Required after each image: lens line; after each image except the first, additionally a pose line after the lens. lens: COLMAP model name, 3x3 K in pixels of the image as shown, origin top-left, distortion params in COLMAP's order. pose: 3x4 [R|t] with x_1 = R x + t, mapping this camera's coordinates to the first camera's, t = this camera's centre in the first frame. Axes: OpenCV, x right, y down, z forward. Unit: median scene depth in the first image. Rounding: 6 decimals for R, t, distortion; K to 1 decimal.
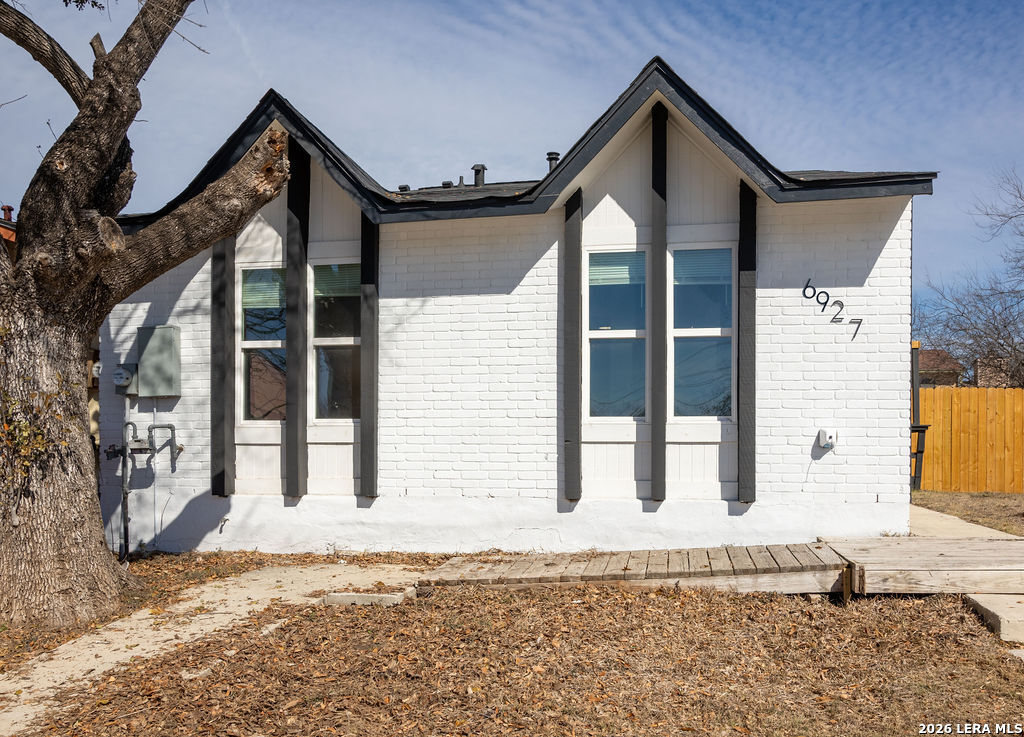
lens RADIAL K [[976.7, 0, 442.7], [0, 976.7, 449.0], [0, 0, 1]] dist [-0.014085, 0.000000]
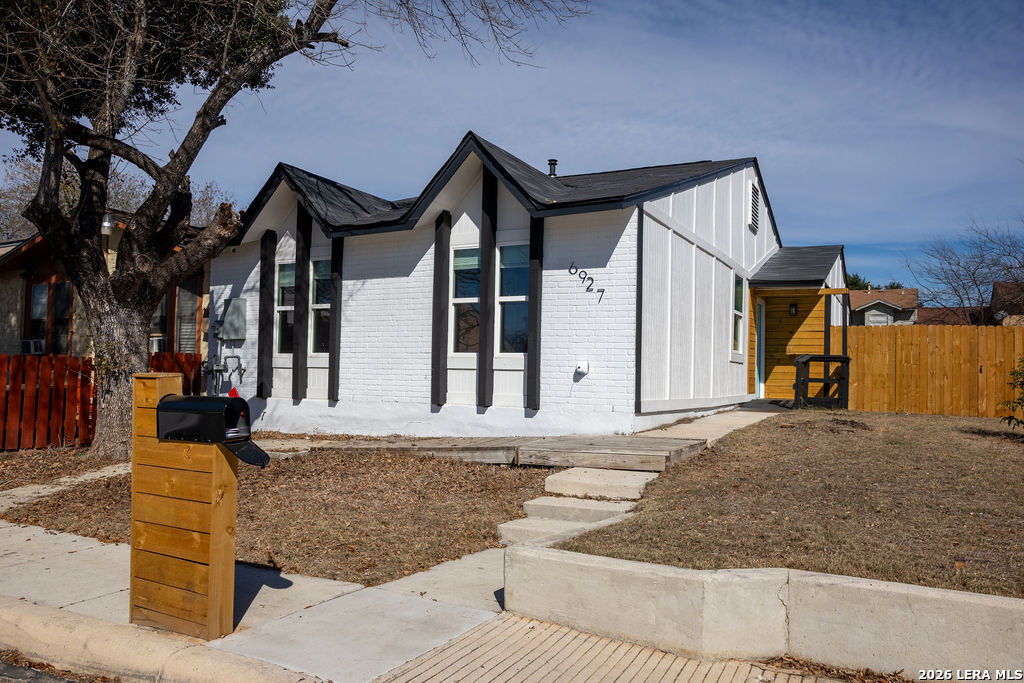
lens RADIAL K [[733.2, 0, 526.8], [0, 733.2, 347.7], [0, 0, 1]] dist [-0.028524, 0.012900]
pose [[0.970040, 0.003699, -0.242919, 0.555160], [-0.012872, 0.999262, -0.036187, 0.000550], [0.242605, 0.038229, 0.969372, -0.124749]]
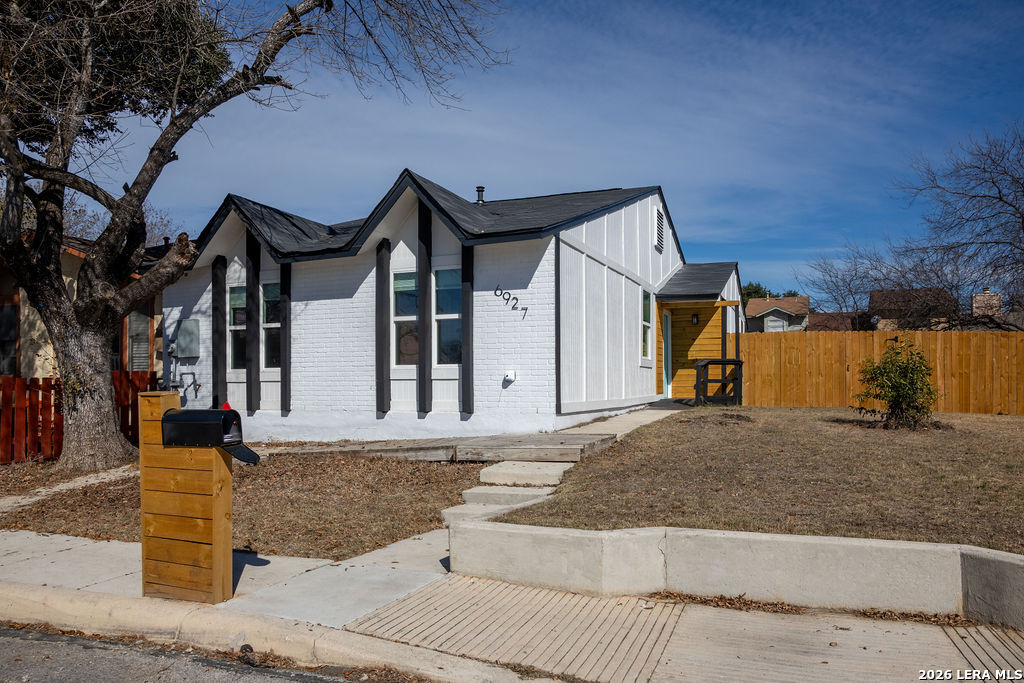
lens RADIAL K [[713.2, 0, 535.2], [0, 713.2, 370.1], [0, 0, 1]] dist [-0.043483, 0.024761]
pose [[0.990165, -0.014890, -0.139112, 0.583094], [0.013133, 0.999822, -0.013540, -0.002971], [0.139289, 0.011580, 0.990184, -0.249291]]
